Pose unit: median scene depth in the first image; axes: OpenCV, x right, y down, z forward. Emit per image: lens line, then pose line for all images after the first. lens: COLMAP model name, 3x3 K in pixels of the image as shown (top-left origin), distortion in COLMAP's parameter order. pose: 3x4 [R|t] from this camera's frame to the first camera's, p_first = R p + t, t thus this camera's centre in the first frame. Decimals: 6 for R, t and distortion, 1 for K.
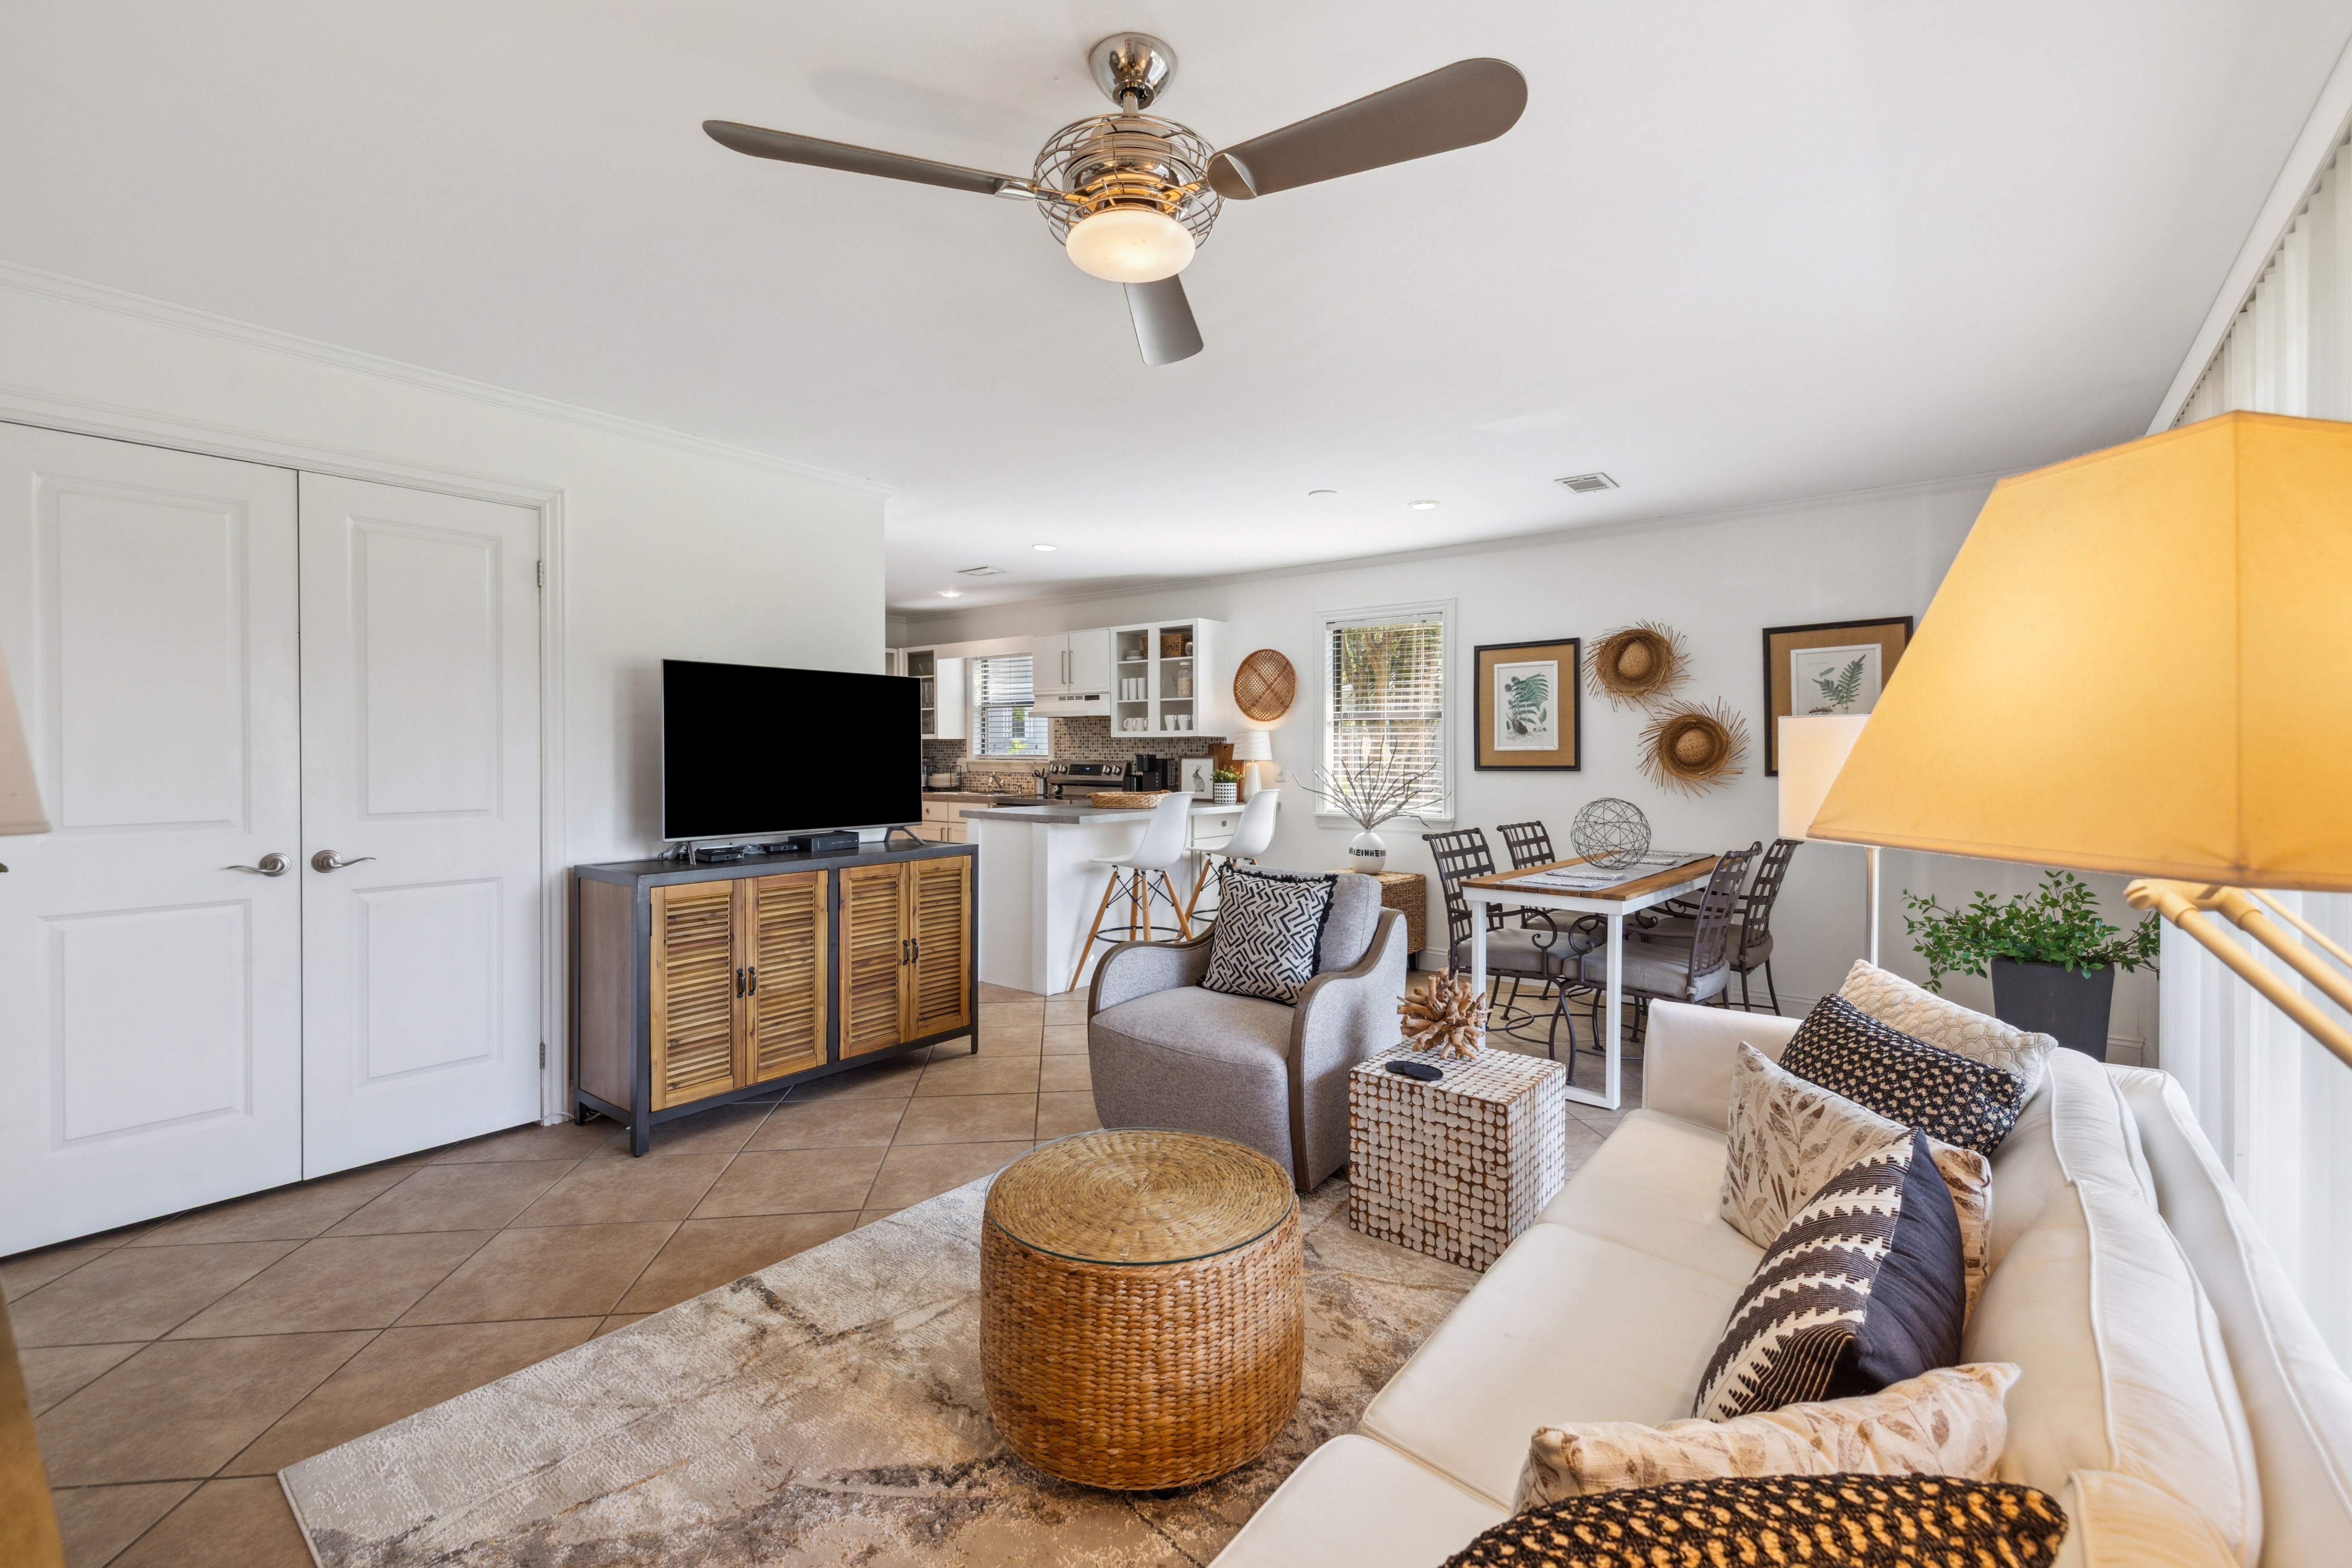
lens RADIAL K [[1011.1, 0, 1167.8], [0, 1011.1, 765.8], [0, 0, 1]] dist [0.008445, 0.000365]
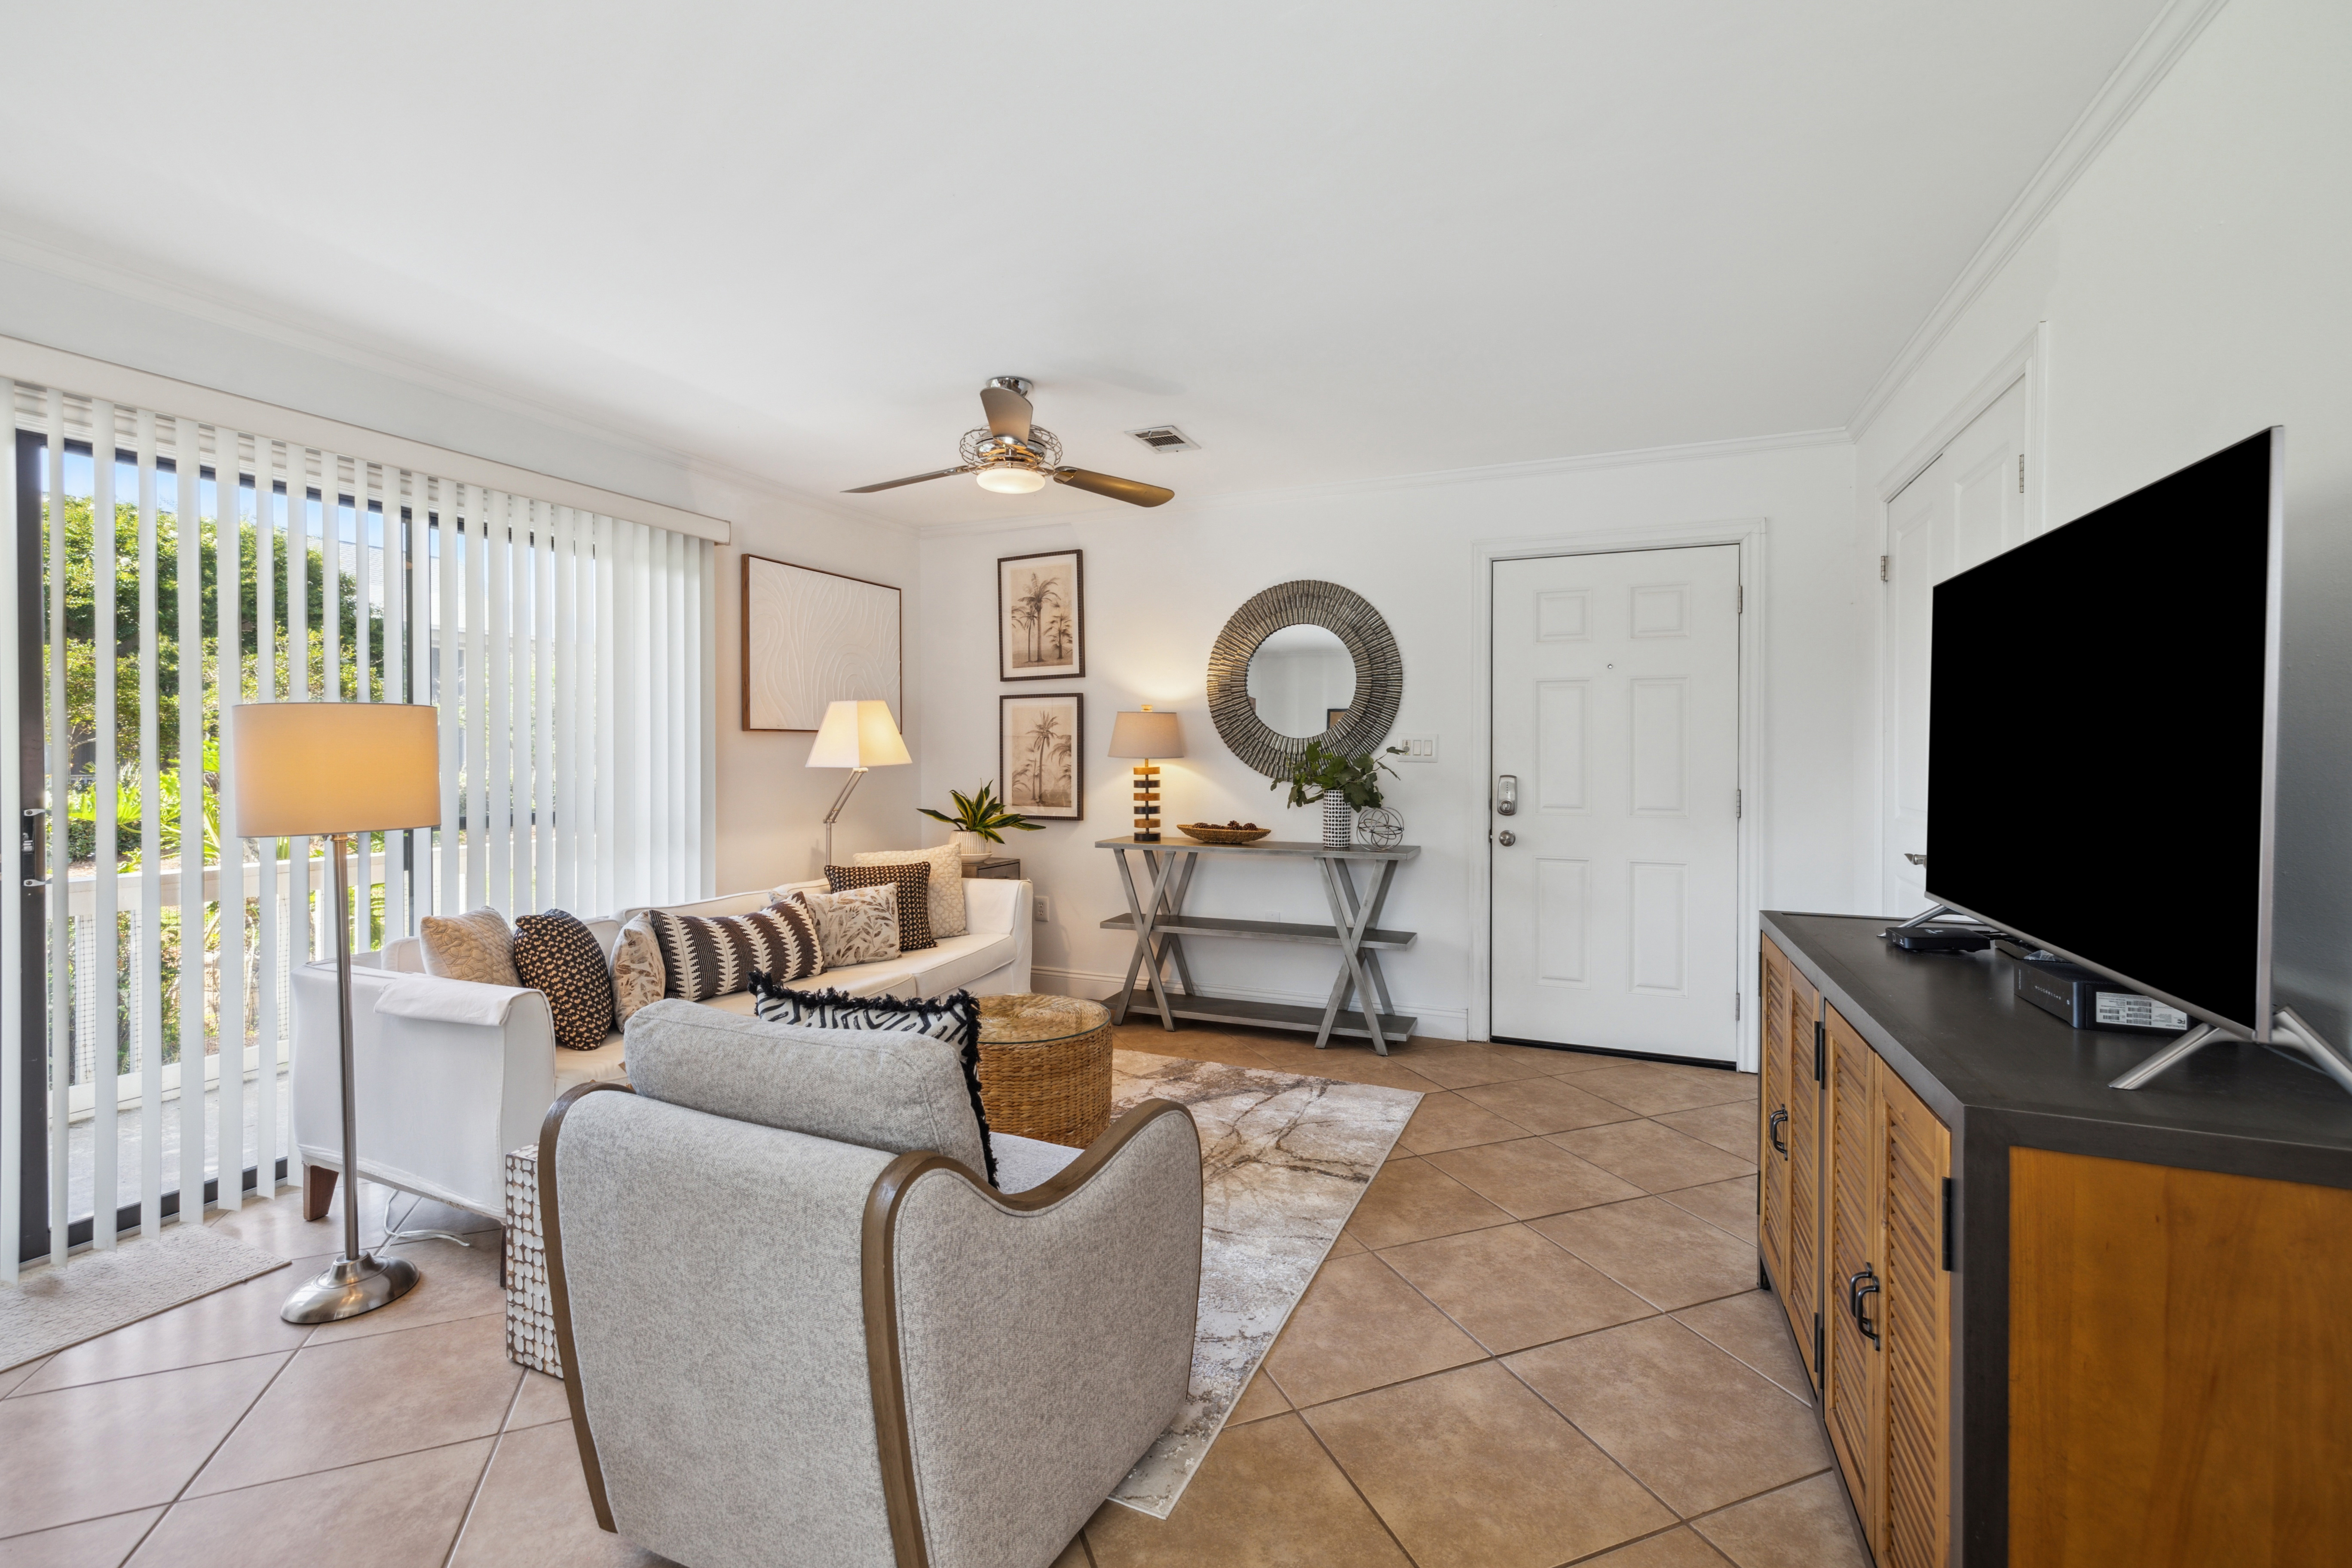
lens RADIAL K [[1011.1, 0, 1167.8], [0, 1011.1, 765.8], [0, 0, 1]] dist [0.008445, 0.000365]
pose [[-0.966297, -0.001198, -0.257426, 0.051759], [-0.007506, 0.999695, 0.023521, -0.005669], [0.257320, 0.024661, -0.966012, 0.915219]]
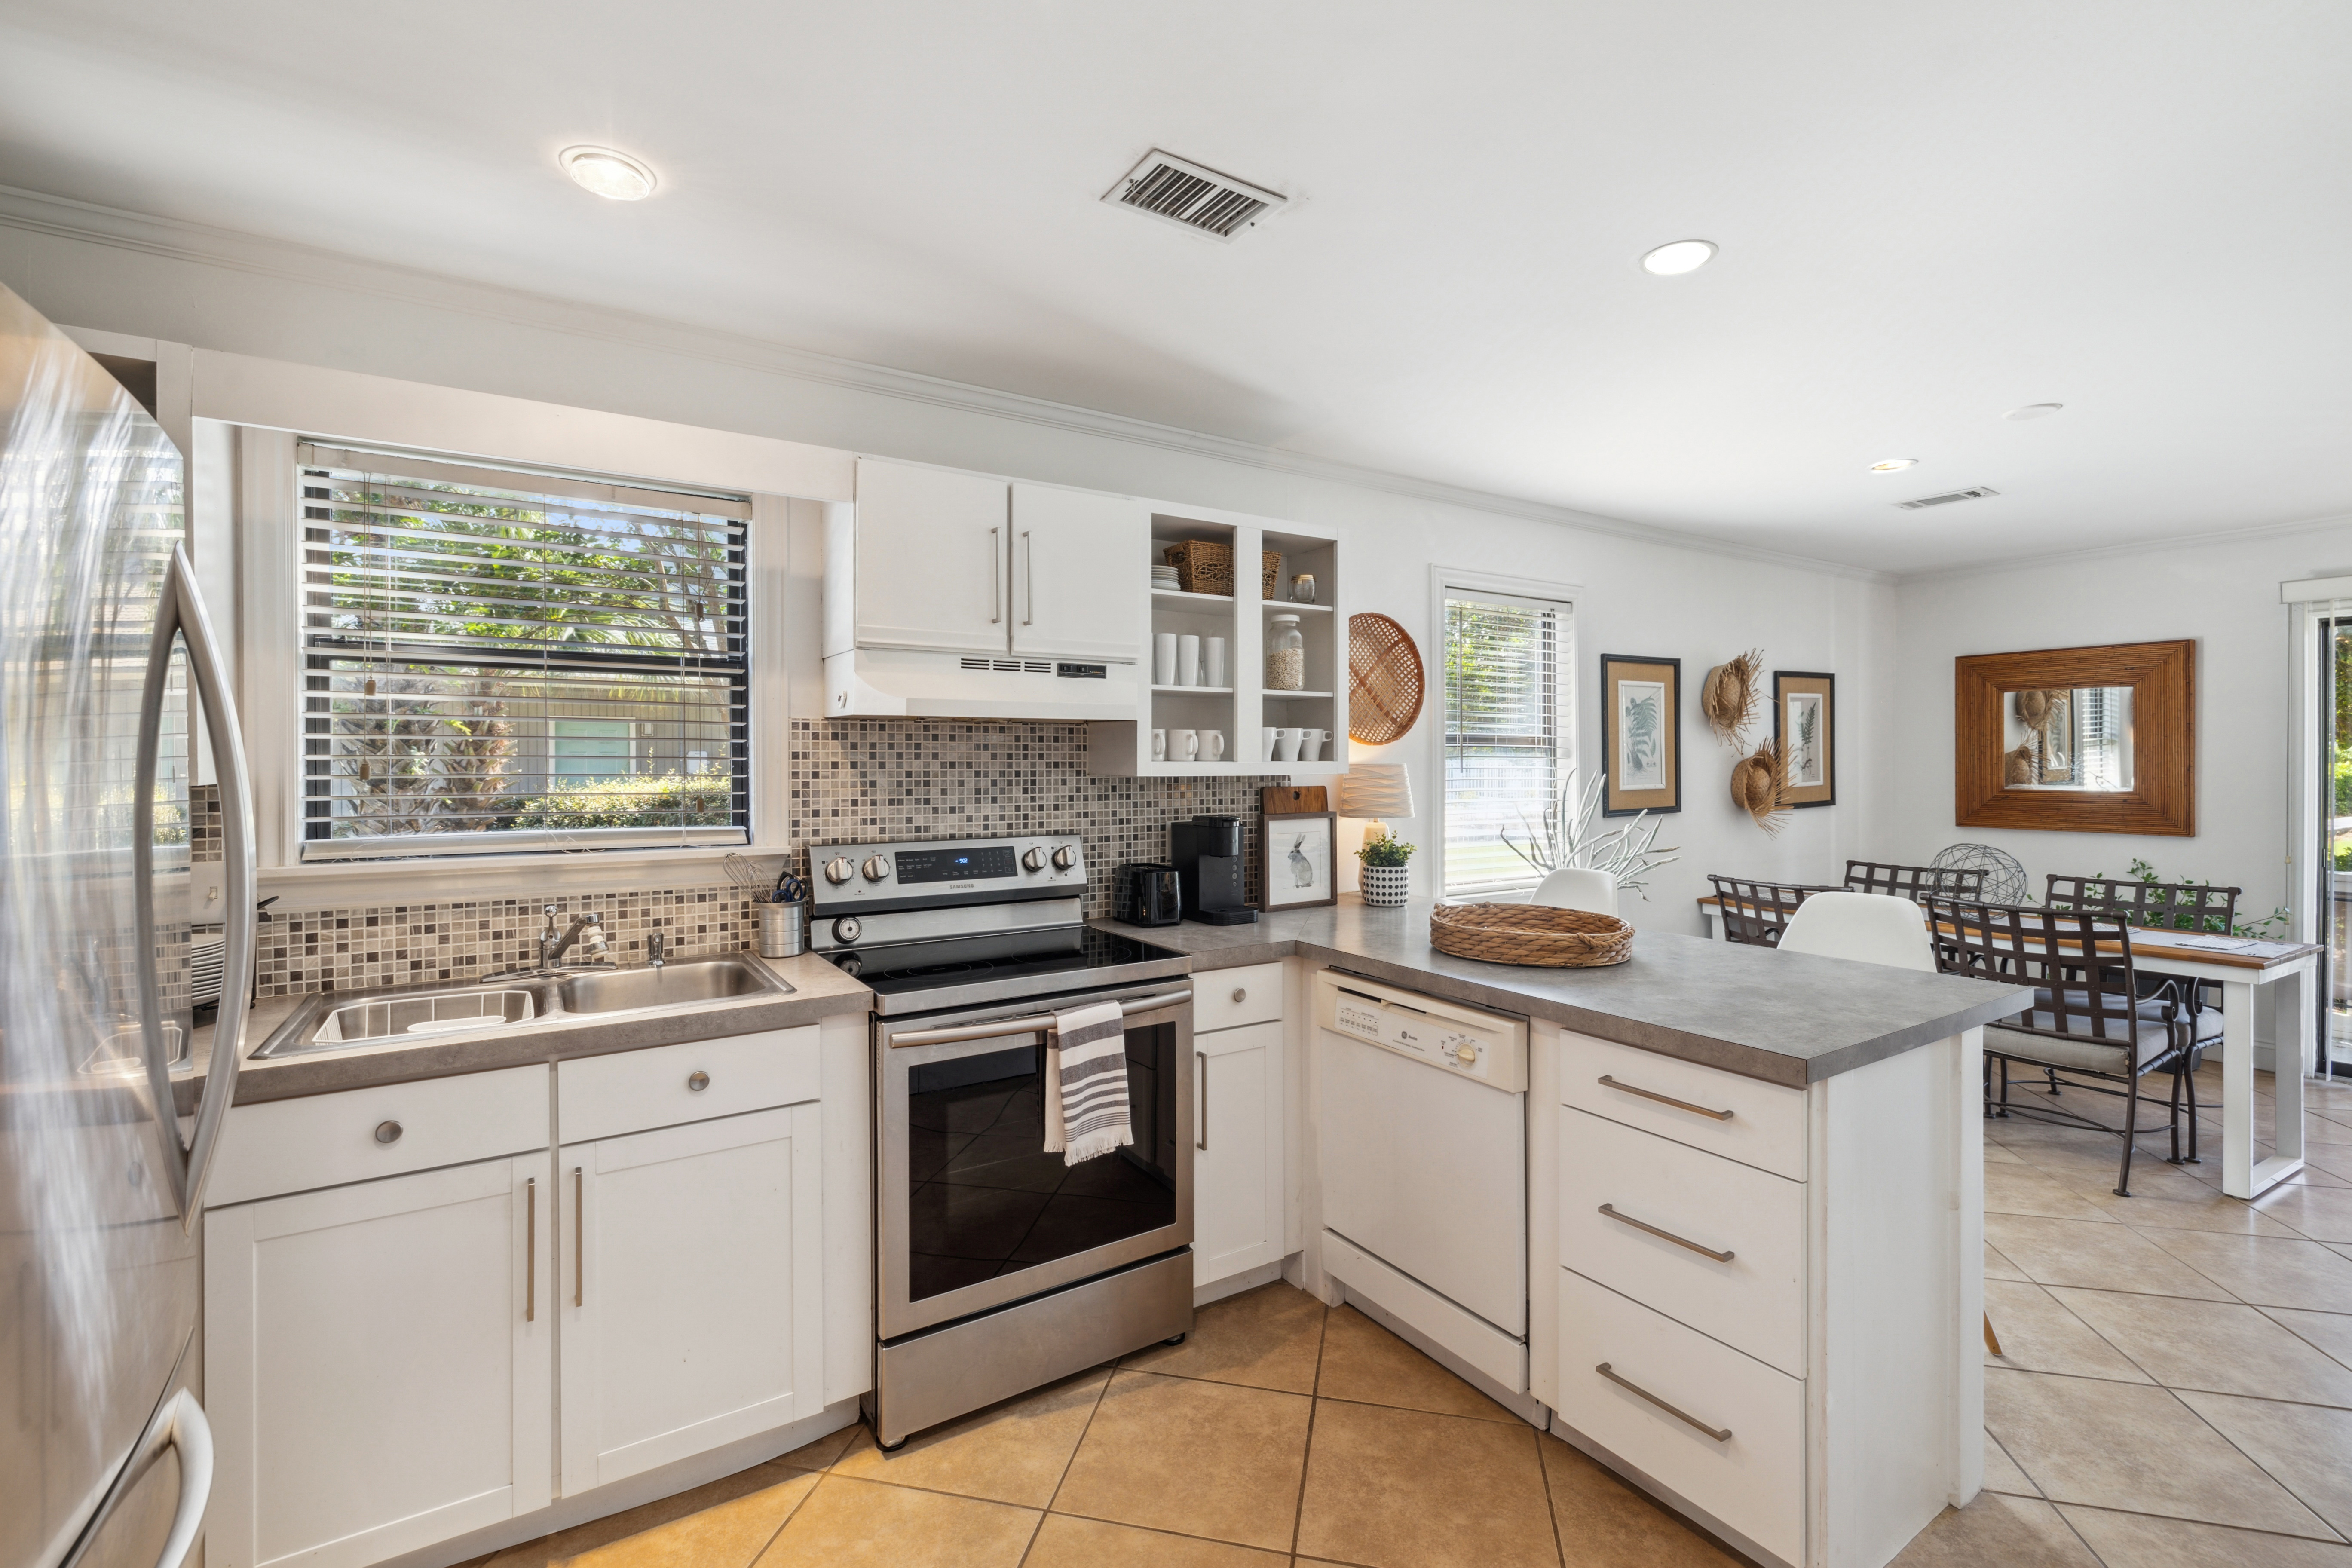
lens RADIAL K [[1011.1, 0, 1167.8], [0, 1011.1, 765.8], [0, 0, 1]] dist [0.008445, 0.000365]
pose [[0.332140, -0.002312, 0.943227, -0.547834], [0.019823, 0.999793, -0.004530, -0.038905], [-0.943022, 0.020202, 0.332117, 1.106701]]
